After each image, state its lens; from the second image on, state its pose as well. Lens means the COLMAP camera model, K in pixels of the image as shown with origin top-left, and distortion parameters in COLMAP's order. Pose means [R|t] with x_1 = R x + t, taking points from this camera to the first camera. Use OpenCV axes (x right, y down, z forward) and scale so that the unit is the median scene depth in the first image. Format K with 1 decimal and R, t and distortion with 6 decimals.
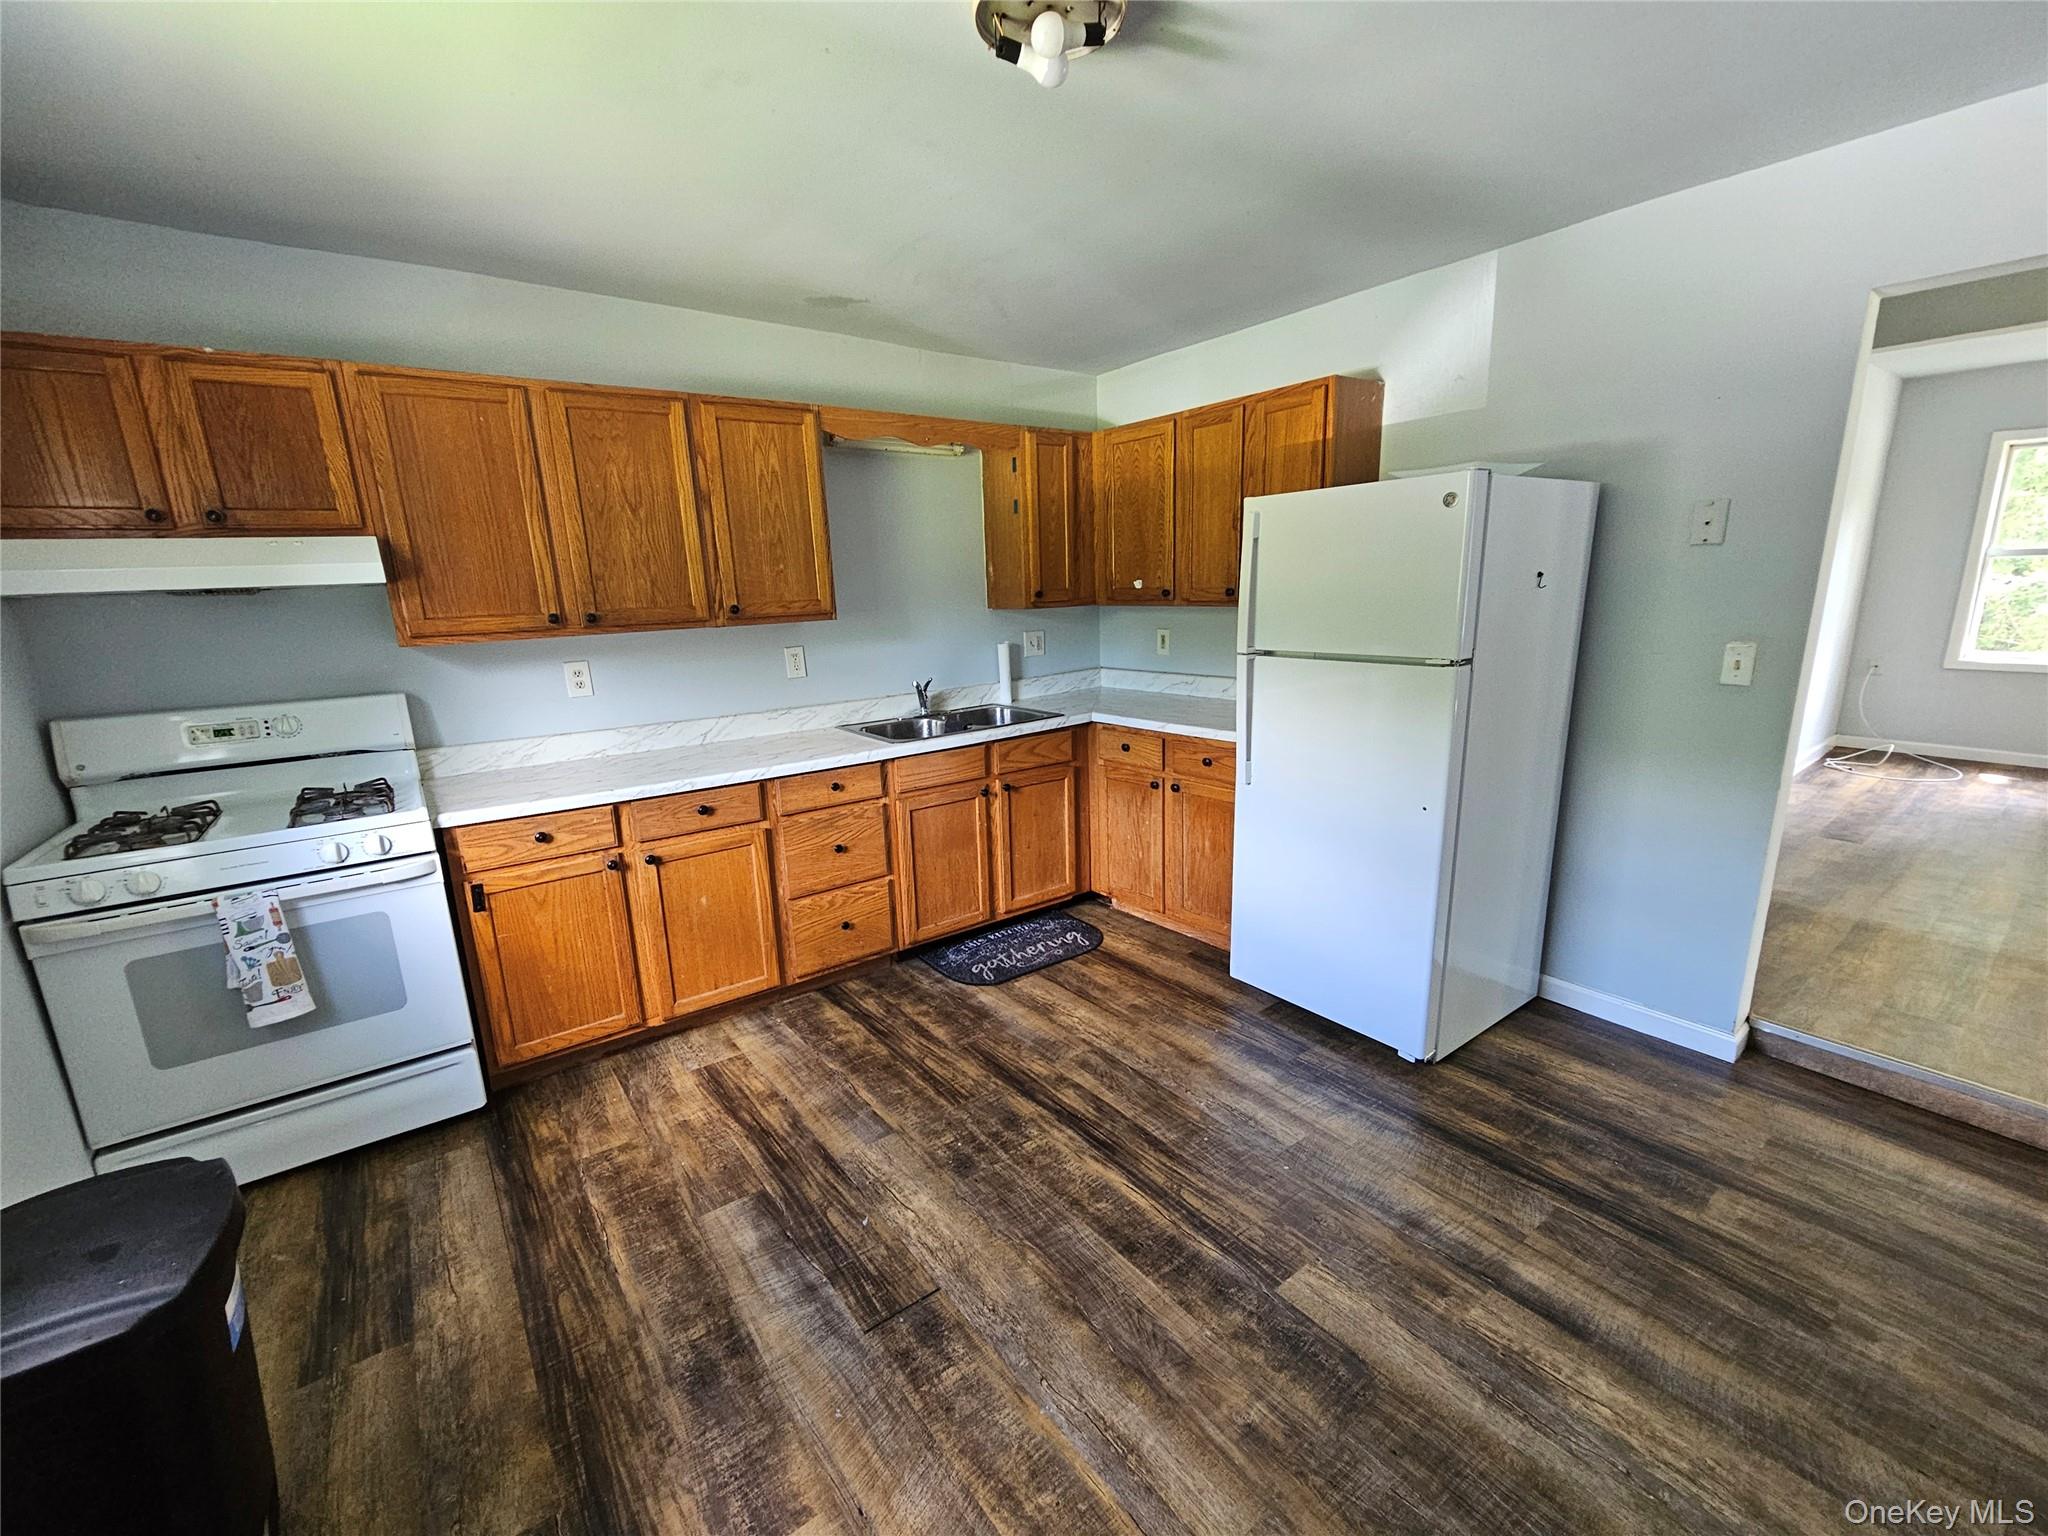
lens RADIAL K [[830.8, 0, 1017.7], [0, 830.8, 782.7], [0, 0, 1]] dist [-0.000189, -0.000979]
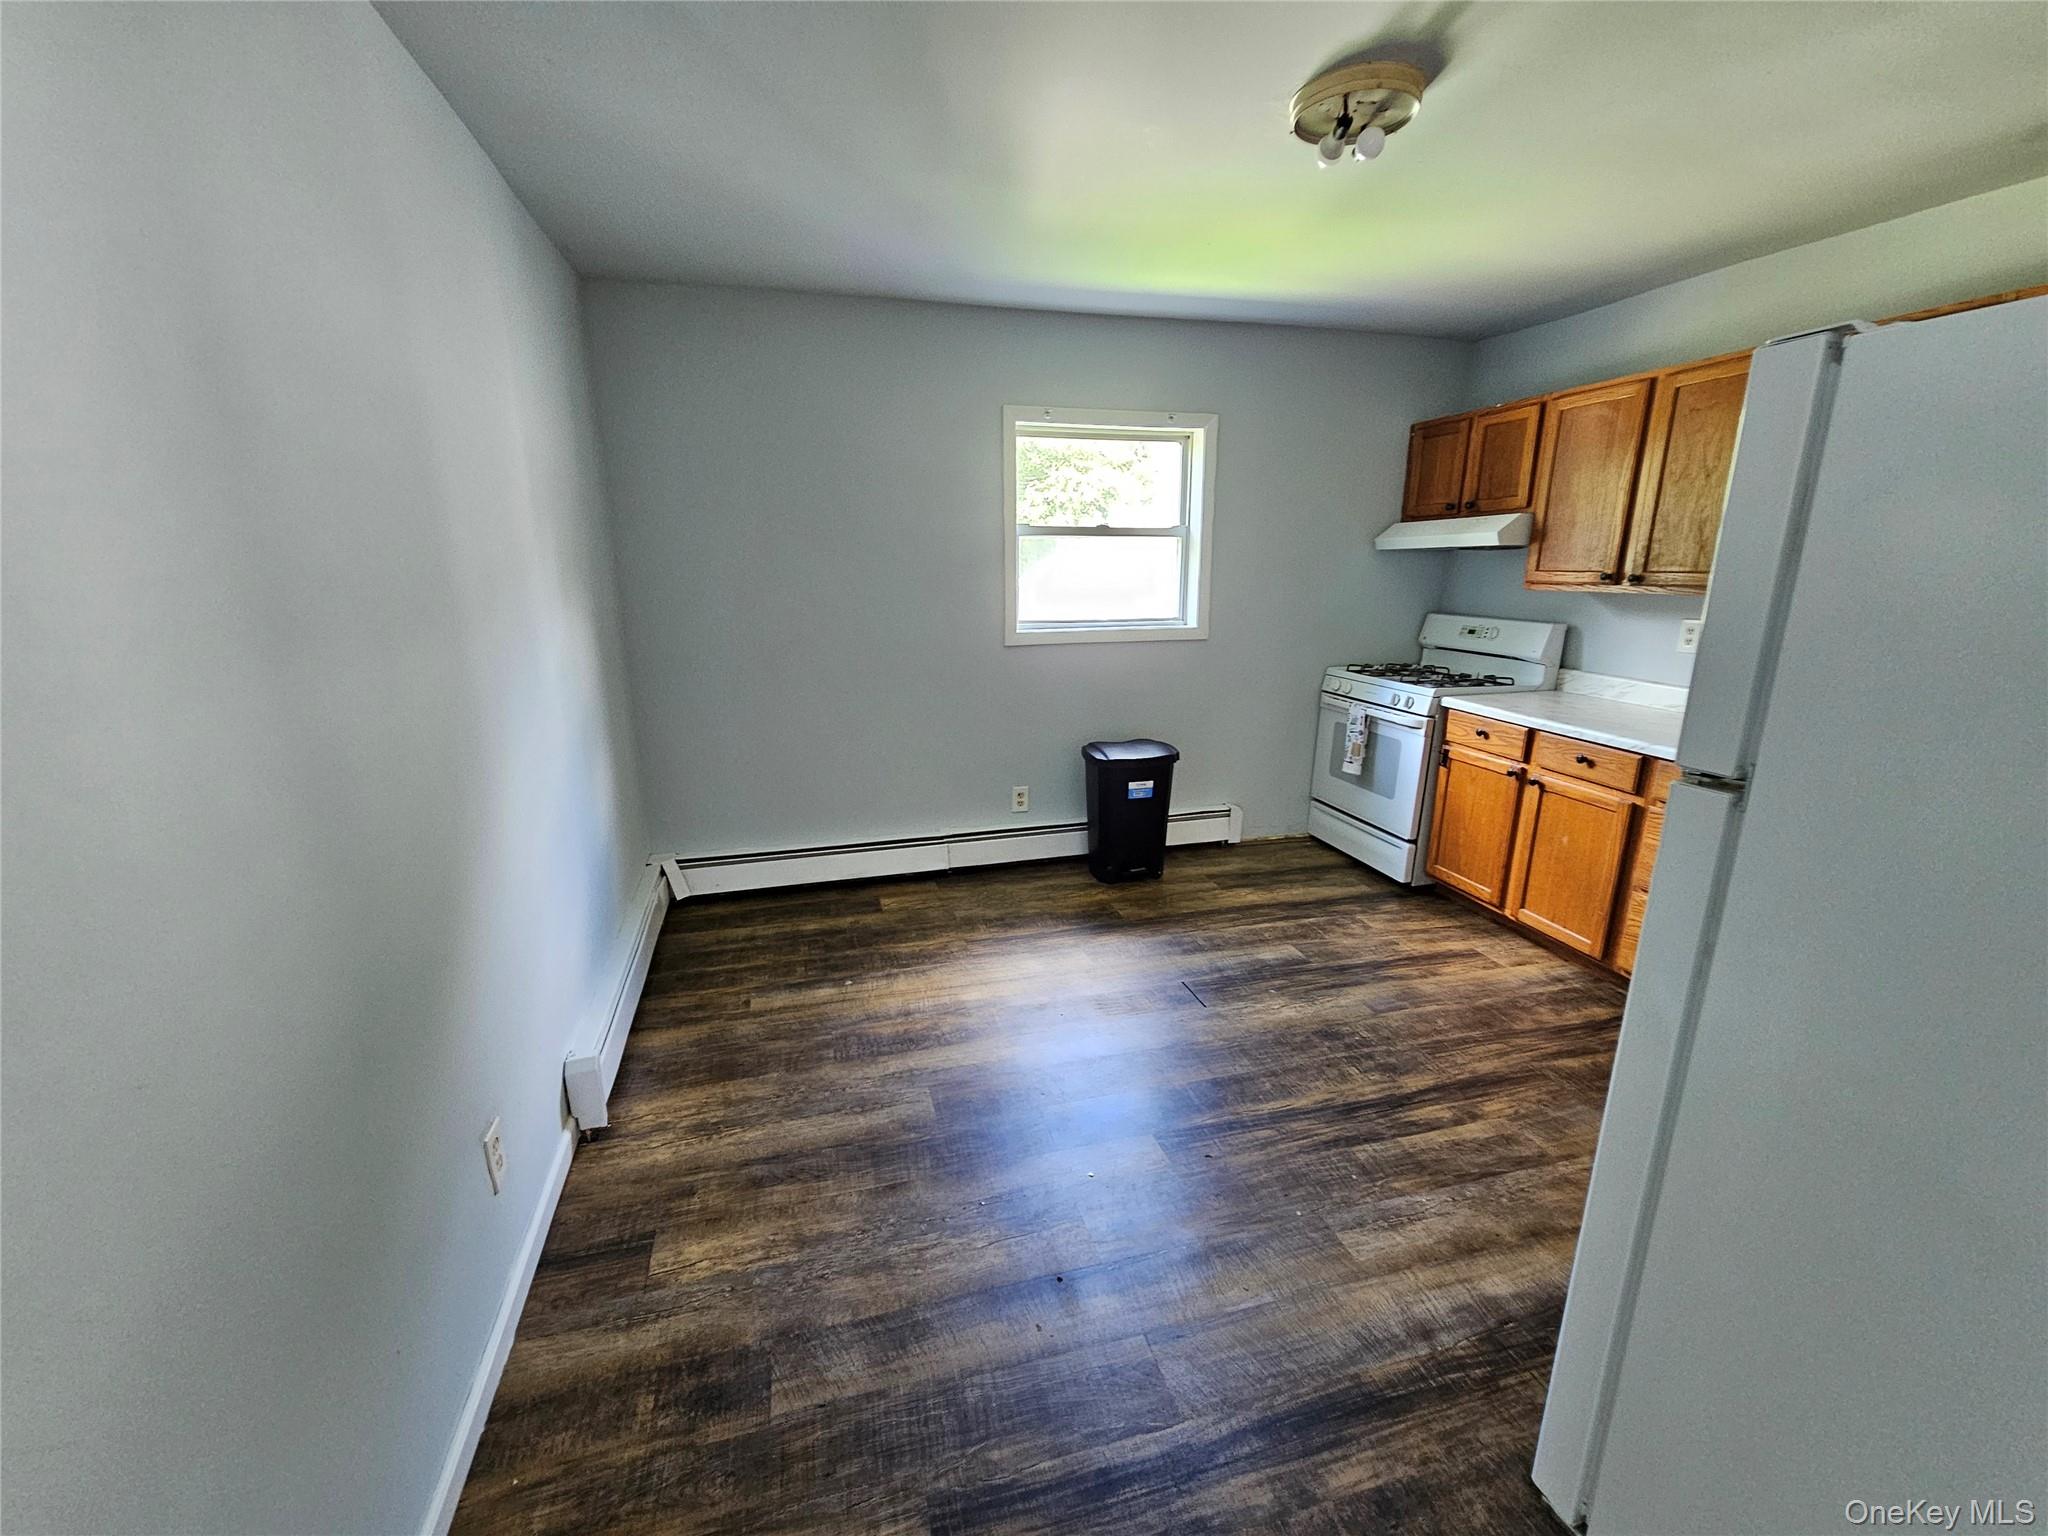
lens RADIAL K [[830.8, 0, 1017.7], [0, 830.8, 782.7], [0, 0, 1]] dist [-0.000189, -0.000979]
pose [[-0.364042, 0.275115, -0.889823, 1.026381], [-0.198128, 0.910638, 0.362608, -0.221880], [0.910065, 0.308304, -0.277002, 0.753466]]
